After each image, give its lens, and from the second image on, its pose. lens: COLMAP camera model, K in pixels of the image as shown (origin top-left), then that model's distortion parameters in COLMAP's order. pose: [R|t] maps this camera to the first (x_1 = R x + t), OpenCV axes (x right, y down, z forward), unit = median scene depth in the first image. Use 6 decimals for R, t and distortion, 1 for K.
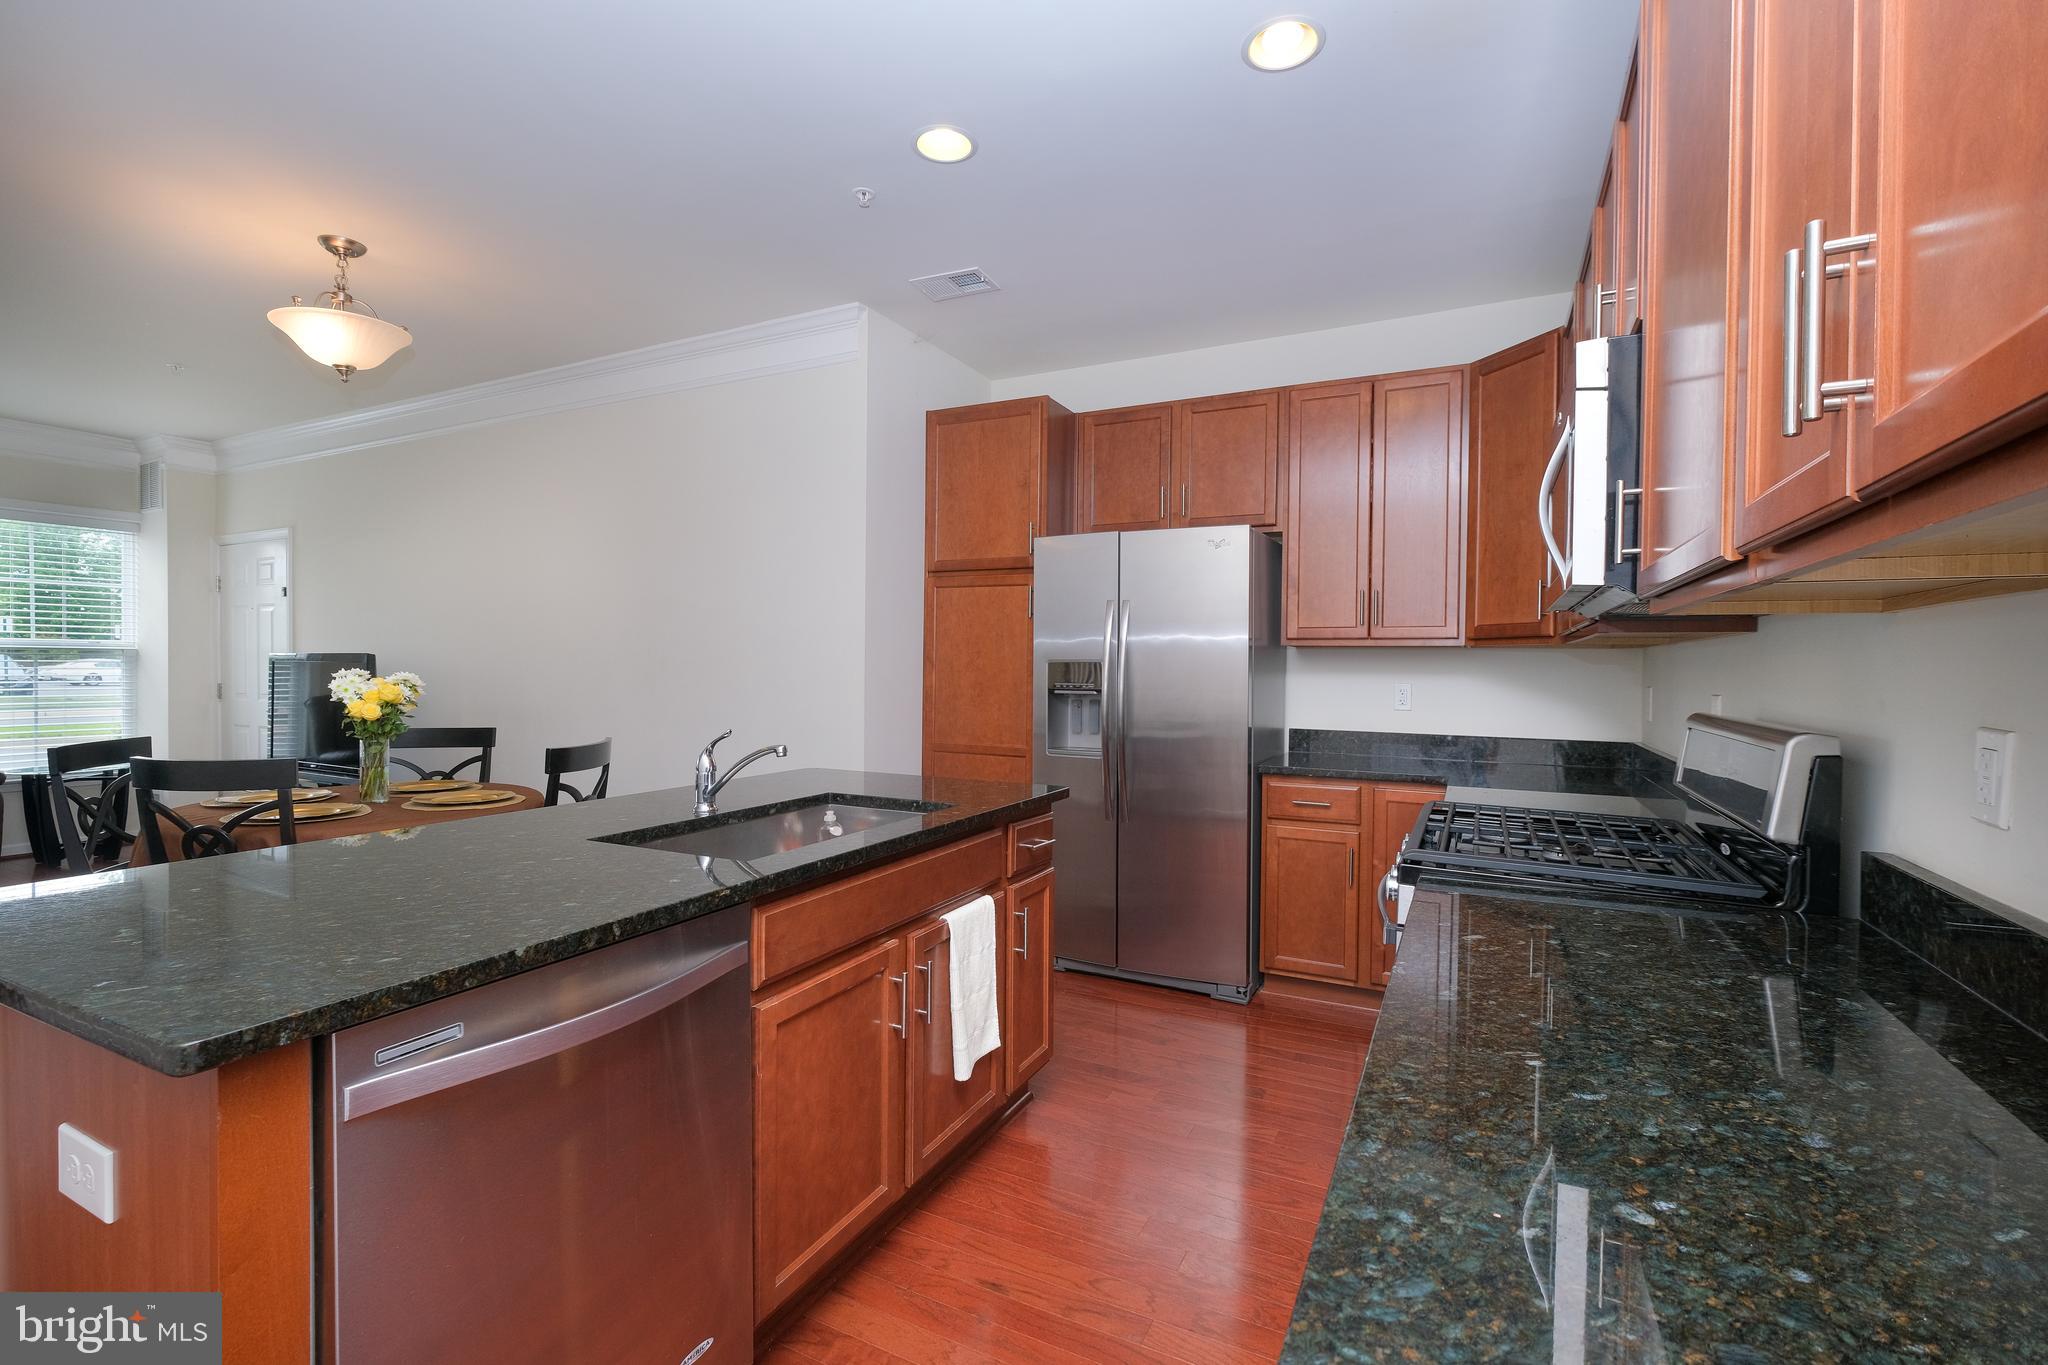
lens RADIAL K [[895.8, 0, 1038.2], [0, 895.8, 676.8], [0, 0, 1]] dist [0.001927, 0.000064]
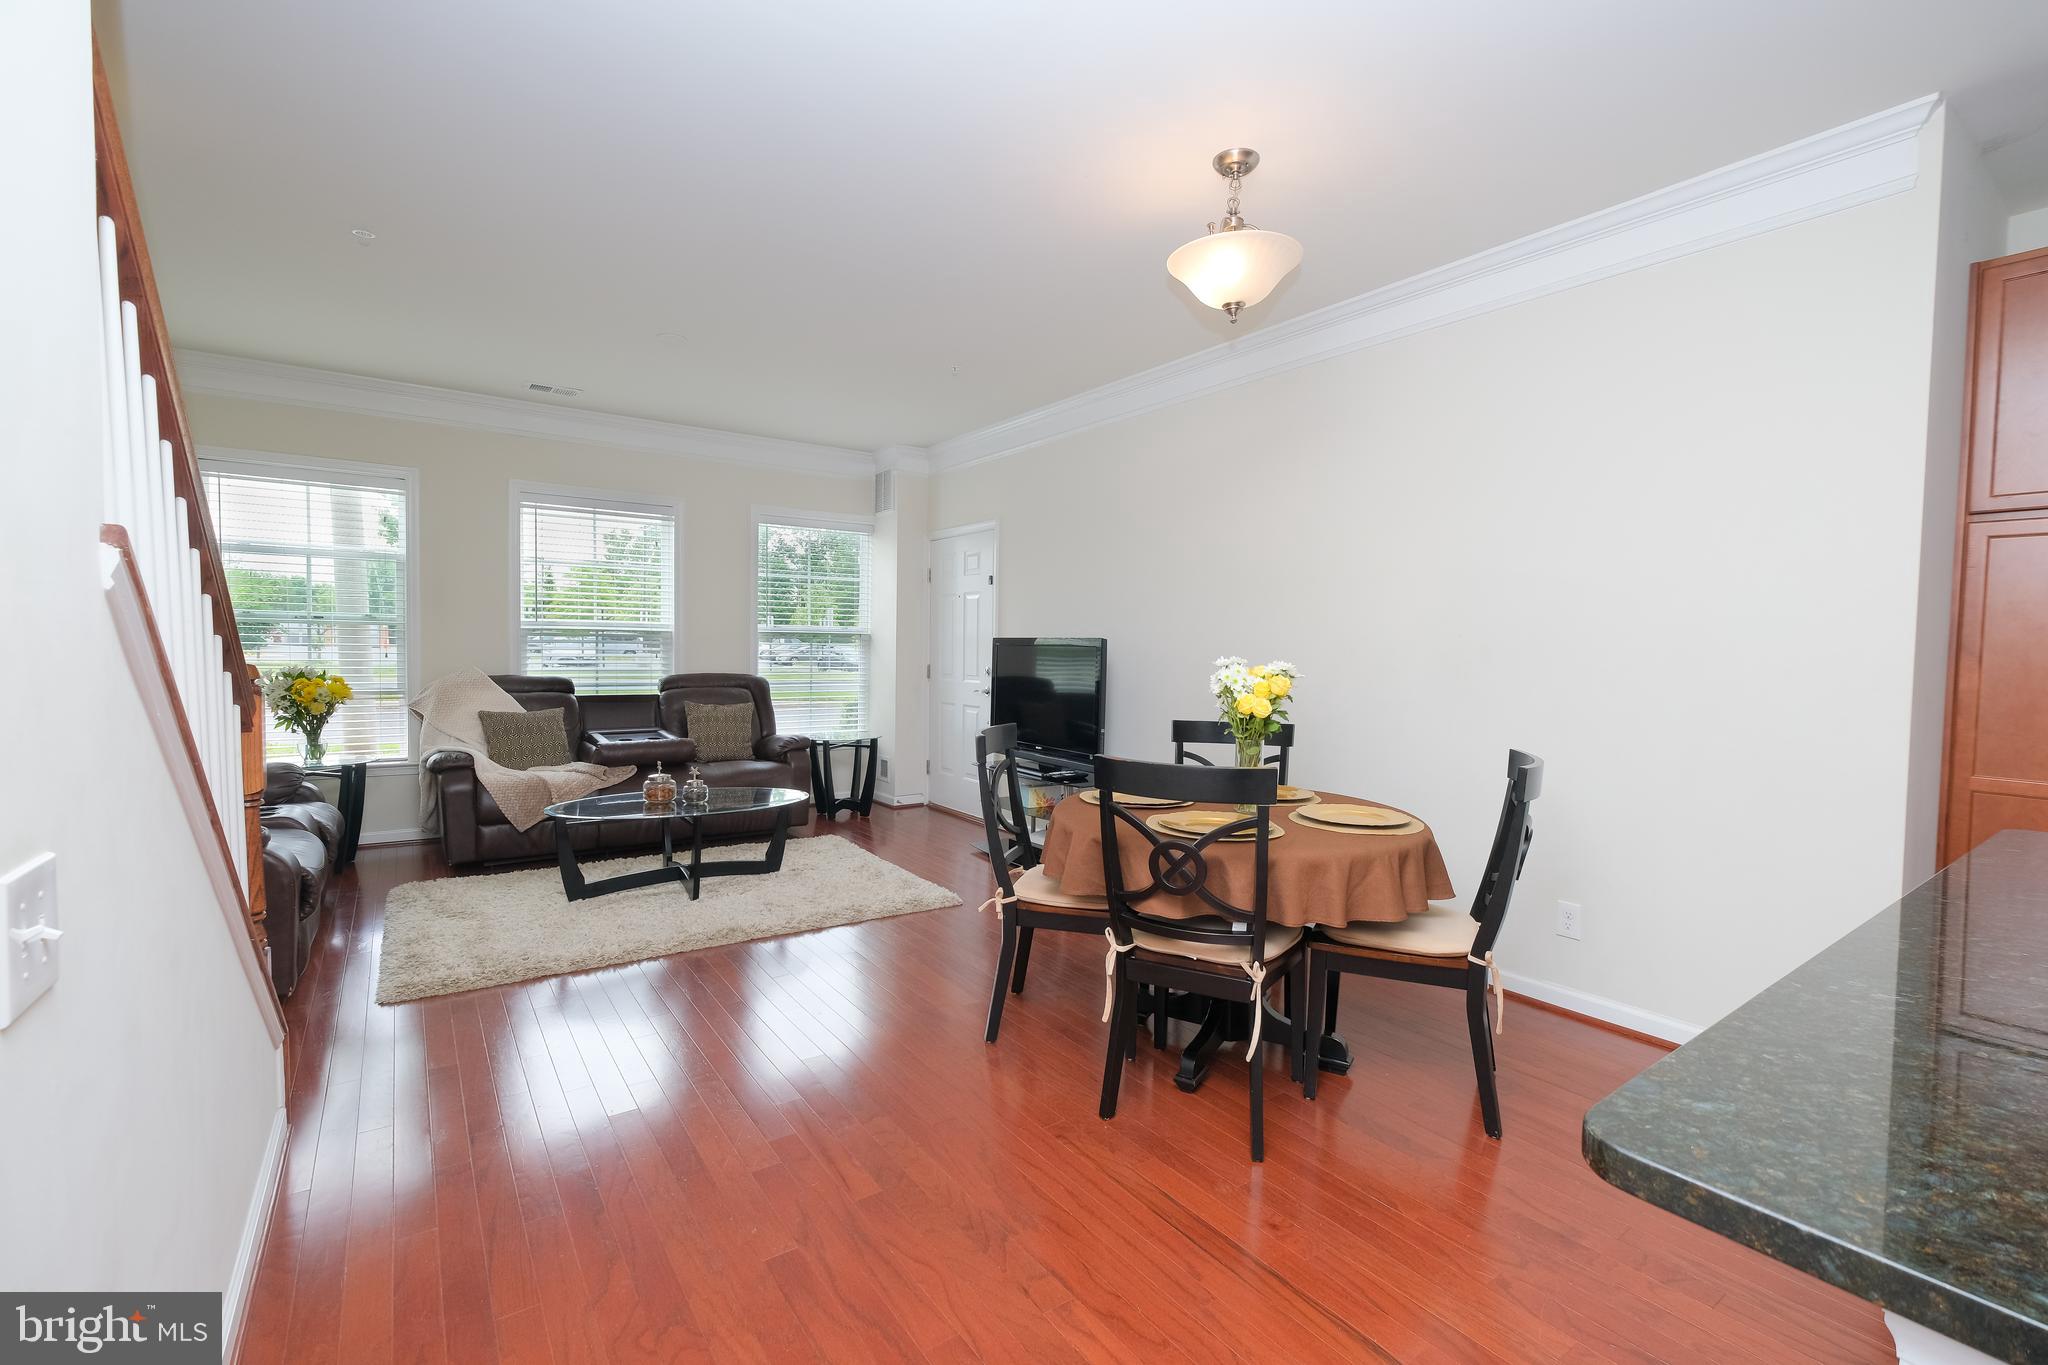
lens RADIAL K [[895.8, 0, 1038.2], [0, 895.8, 676.8], [0, 0, 1]] dist [0.001927, 0.000064]
pose [[0.883226, 0.022471, -0.468409, -0.281008], [-0.014391, 0.999680, 0.020822, -0.002571], [0.468727, -0.011649, 0.883266, 0.080638]]
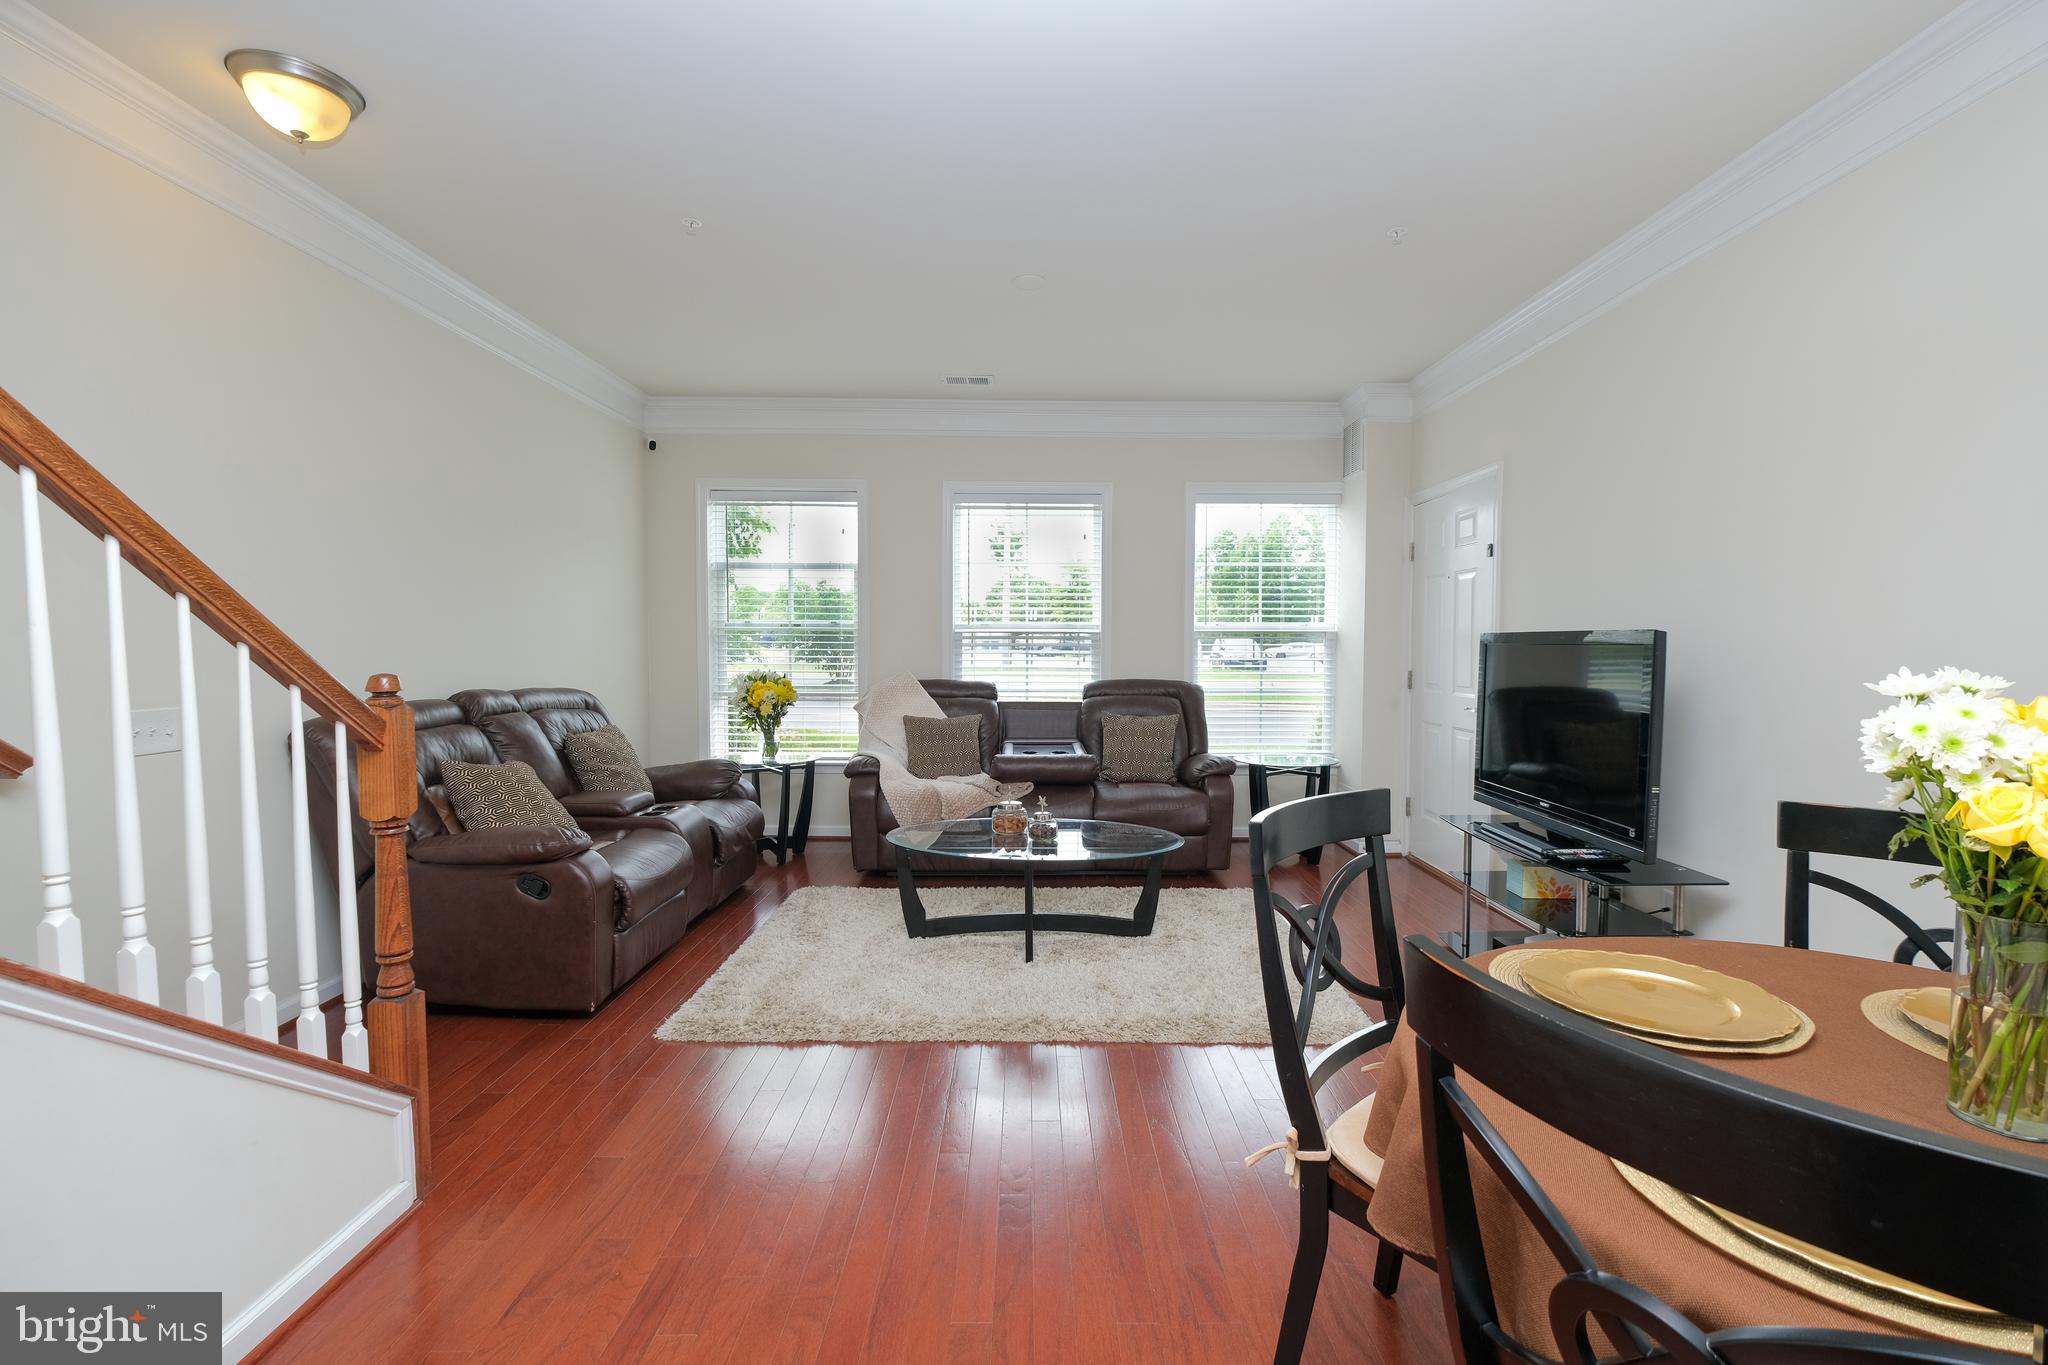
lens RADIAL K [[895.8, 0, 1038.2], [0, 895.8, 676.8], [0, 0, 1]] dist [0.001927, 0.000064]
pose [[0.459498, 0.029546, -0.887687, -0.340972], [-0.010647, 0.999558, 0.027759, -0.006395], [0.888115, -0.003304, 0.459610, 0.317328]]
